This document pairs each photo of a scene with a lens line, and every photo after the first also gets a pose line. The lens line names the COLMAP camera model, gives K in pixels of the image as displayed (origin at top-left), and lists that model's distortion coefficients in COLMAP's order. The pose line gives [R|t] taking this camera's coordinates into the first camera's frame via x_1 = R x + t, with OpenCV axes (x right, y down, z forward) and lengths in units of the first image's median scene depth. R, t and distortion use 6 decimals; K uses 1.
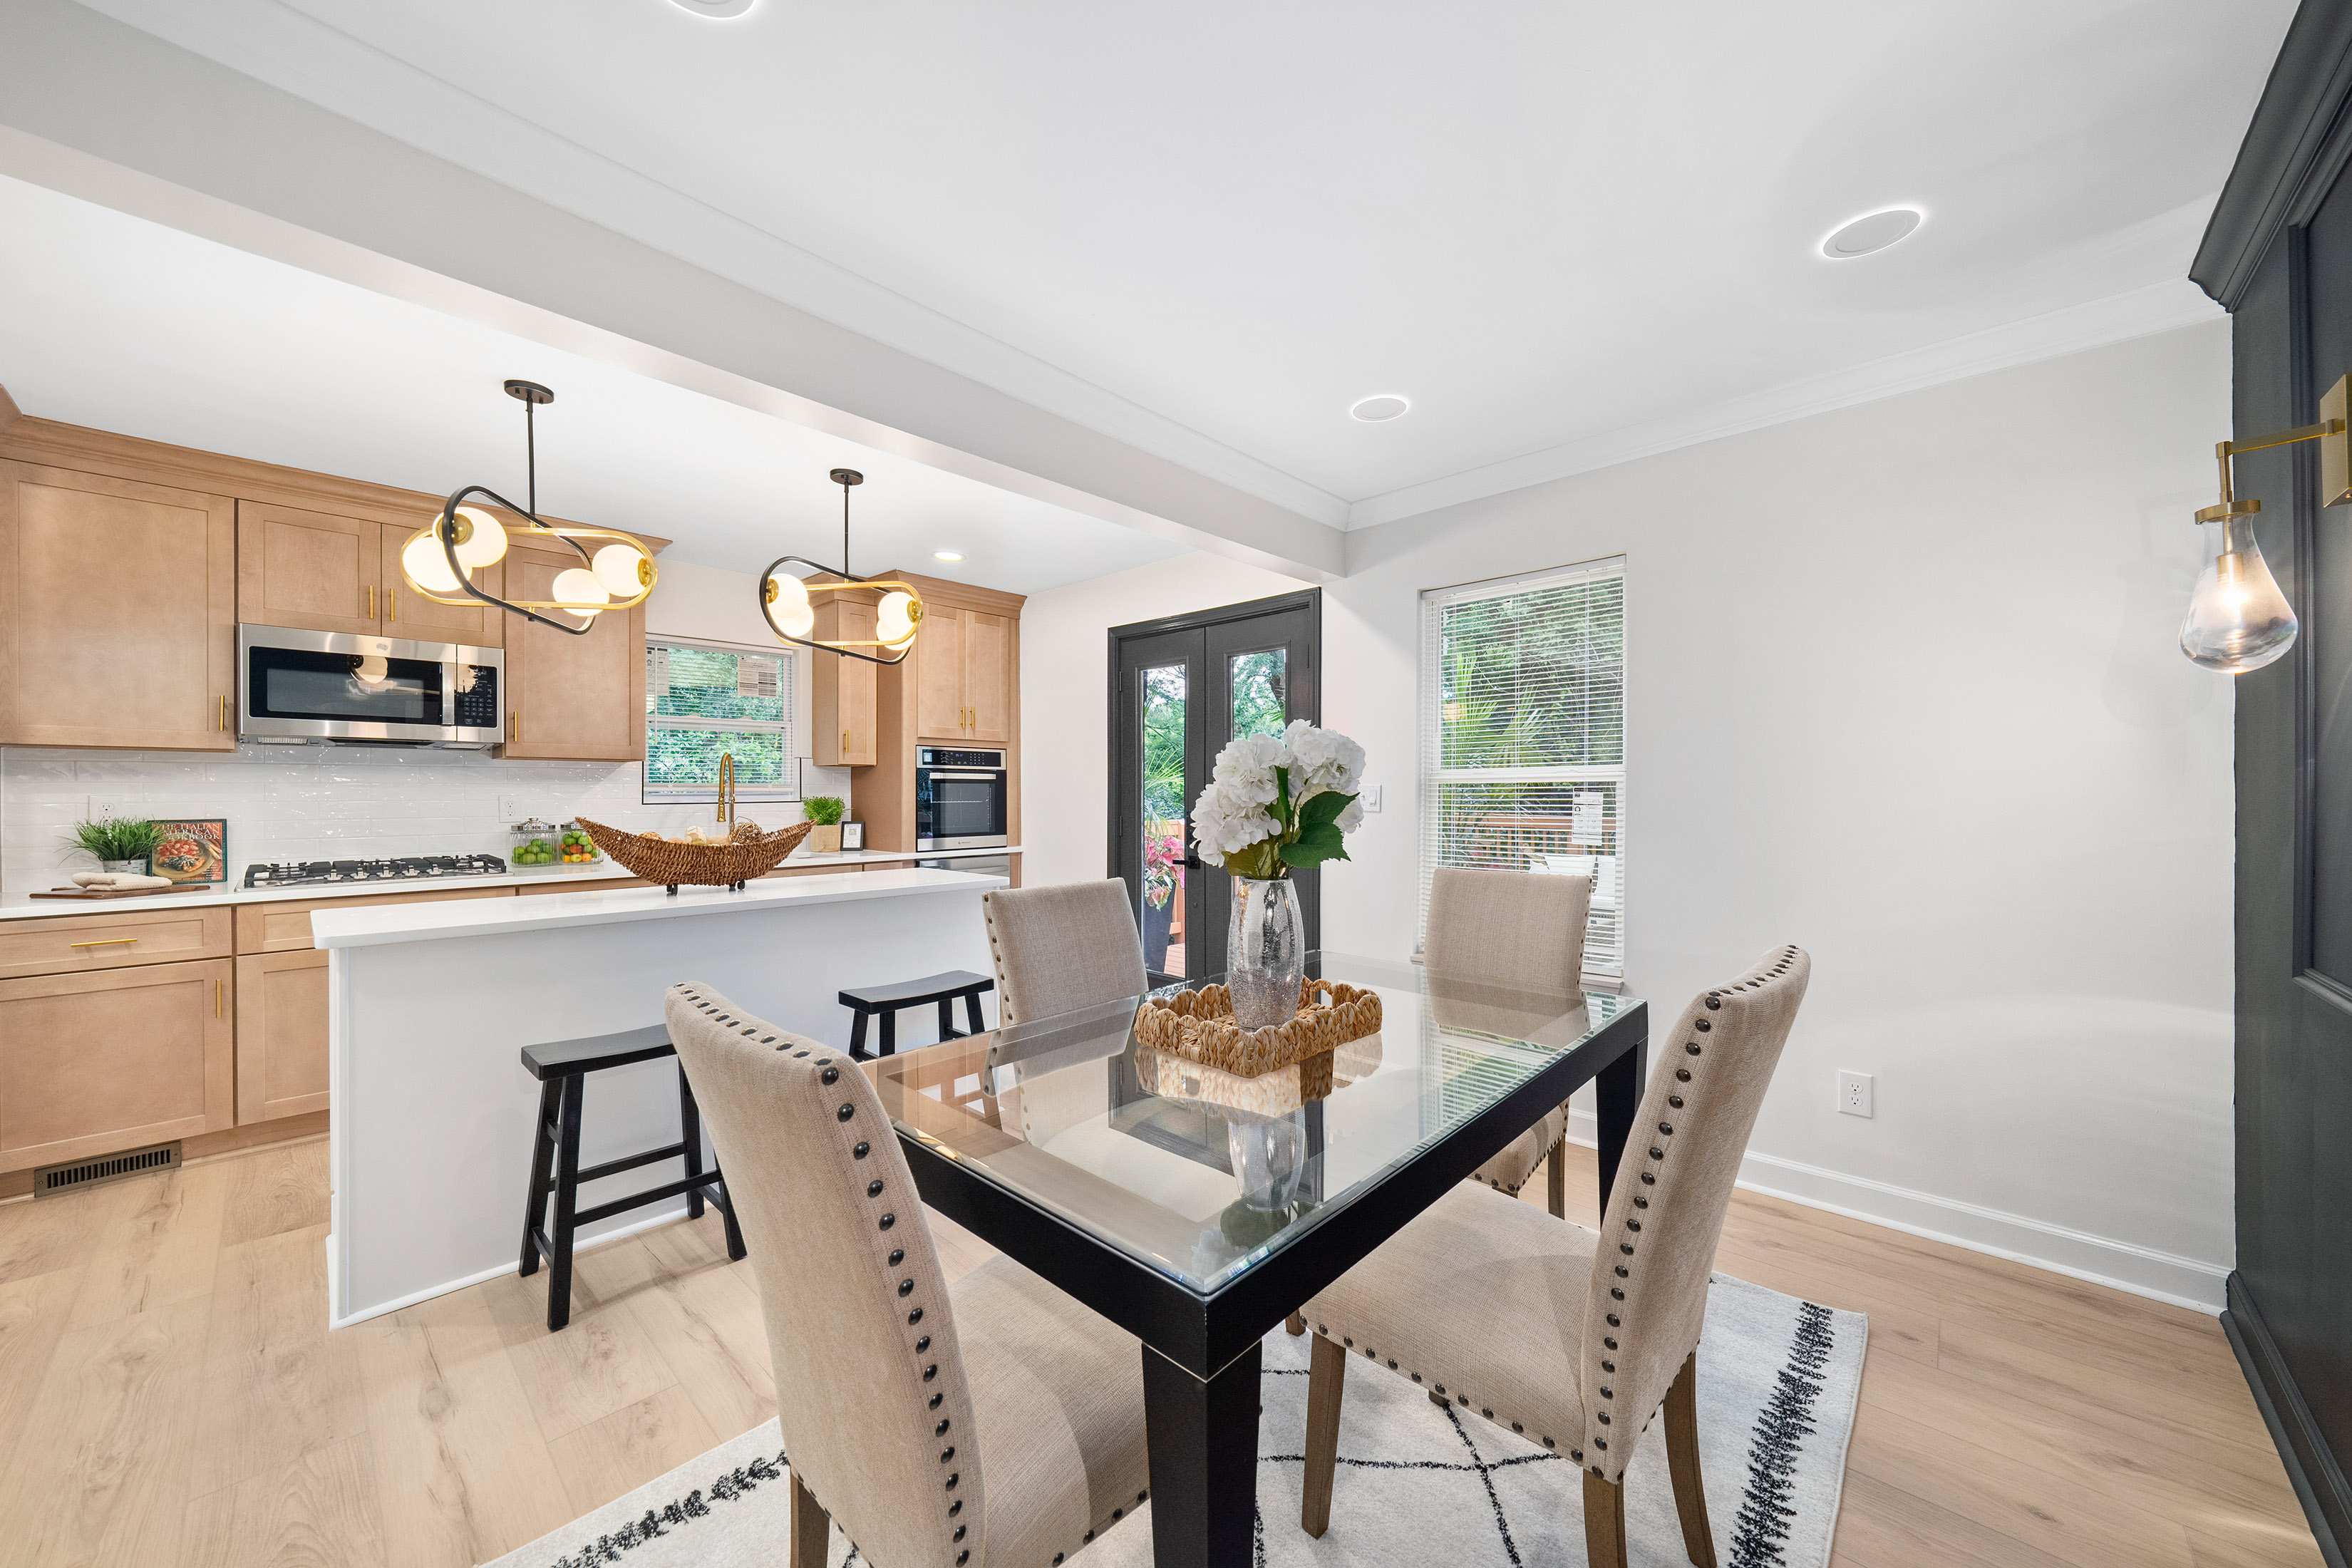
lens RADIAL K [[839.8, 0, 1181.5], [0, 839.8, 790.9], [0, 0, 1]] dist [-0.001456, 0.000069]
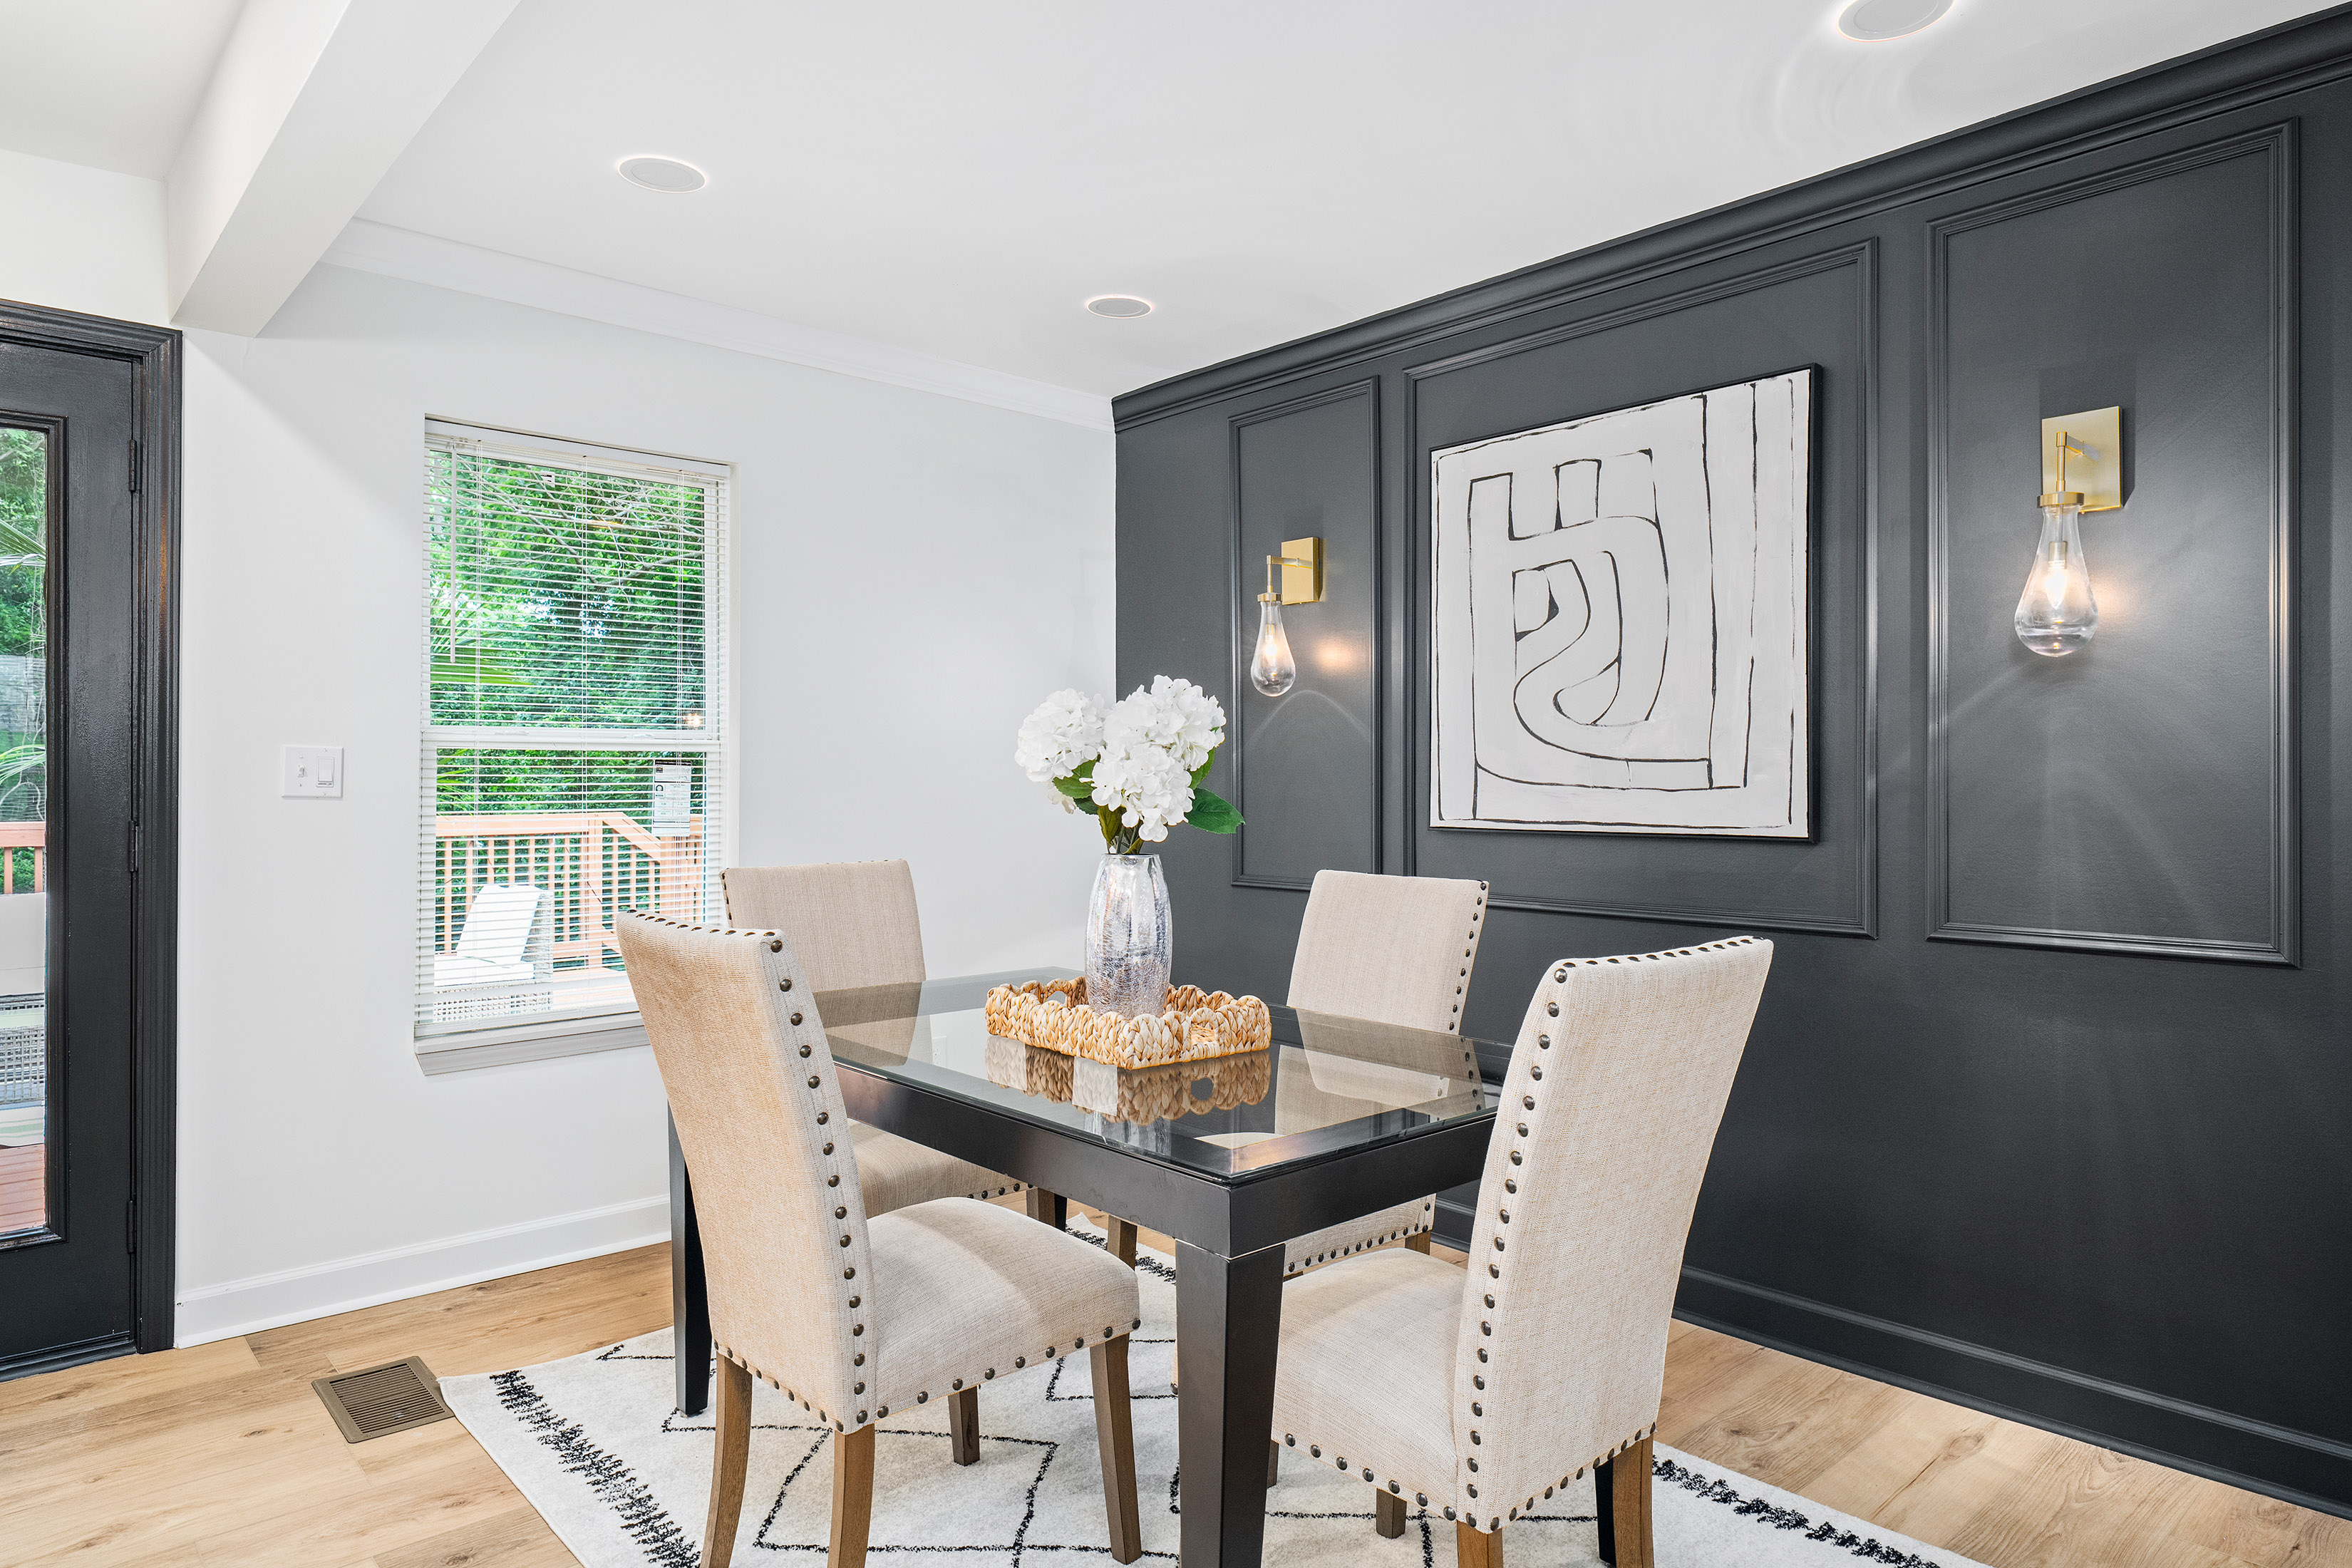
lens RADIAL K [[1398.7, 0, 1187.6], [0, 1398.7, 779.2], [0, 0, 1]] dist [0.001563, 0.000860]
pose [[0.074660, 0.005198, 0.997195, -0.519735], [-0.001573, 0.999986, -0.005095, 0.013848], [-0.997208, -0.001188, 0.074667, 0.326069]]
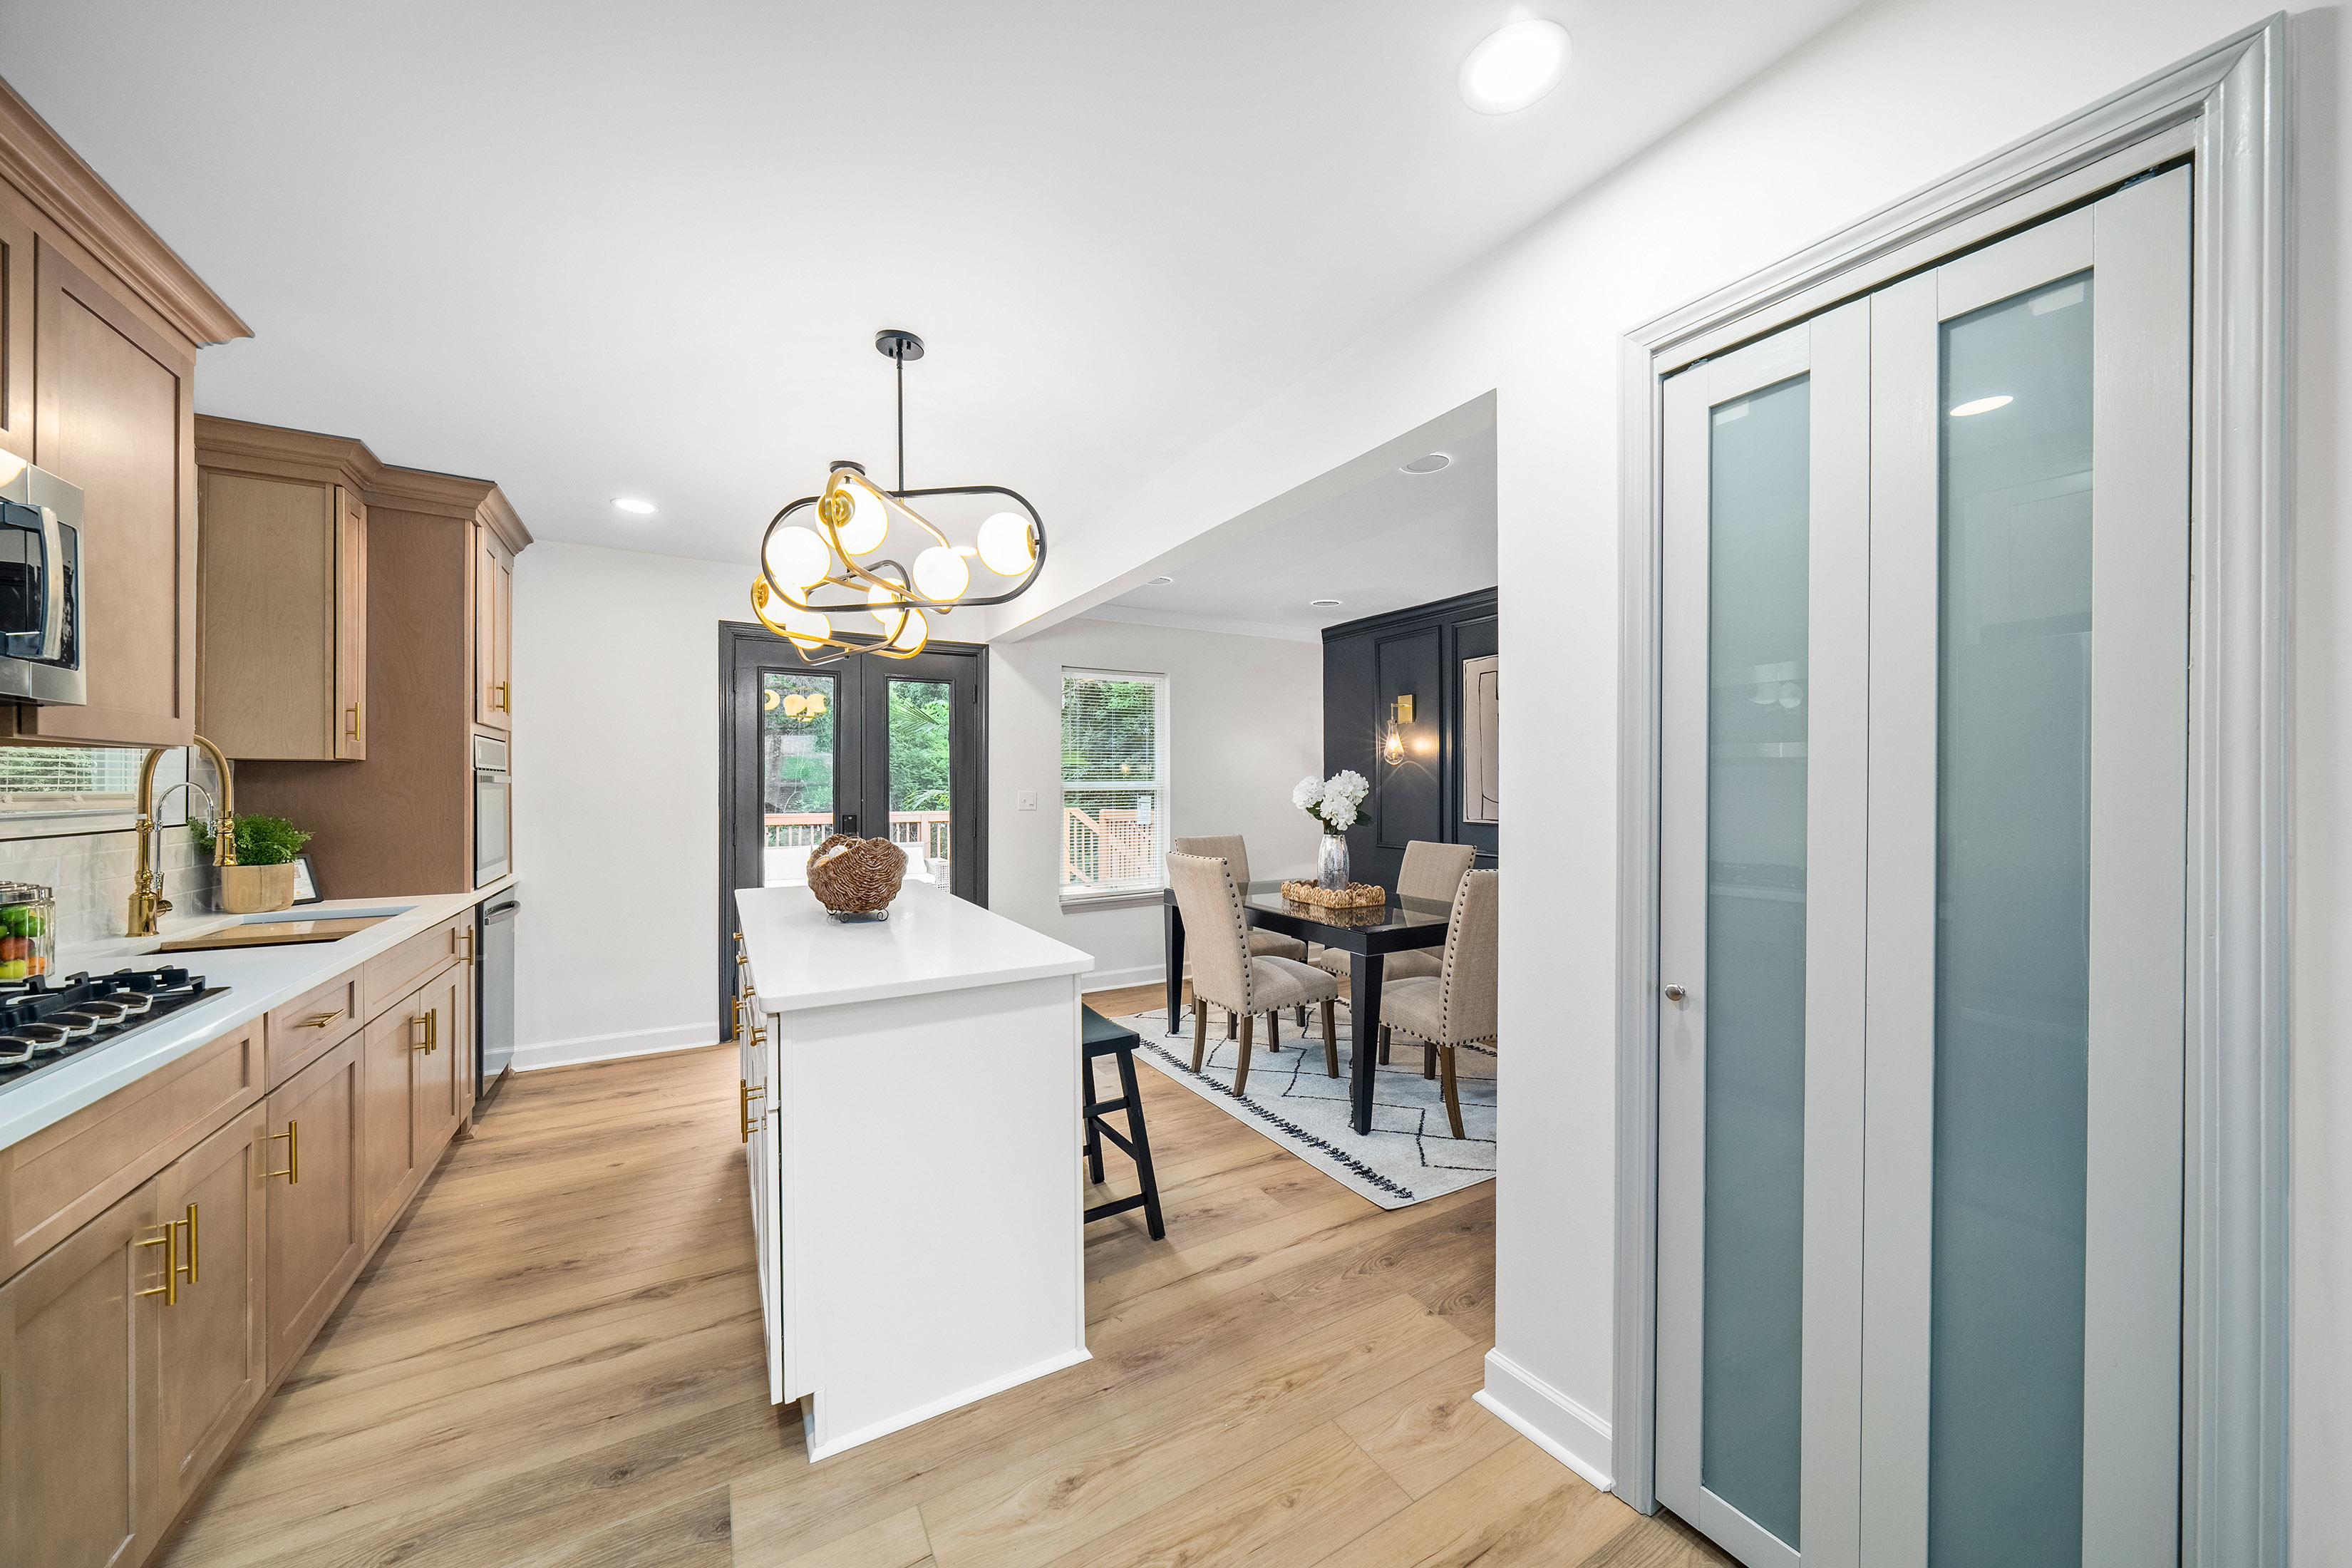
lens RADIAL K [[824.6, 0, 1184.7], [0, 824.6, 785.6], [0, 0, 1]] dist [-0.001352, 0.000006]
pose [[0.279431, 0.002965, 0.960161, -0.896109], [0.000923, 0.999994, -0.003356, -0.010803], [-0.960165, 0.001824, 0.279427, 0.292892]]
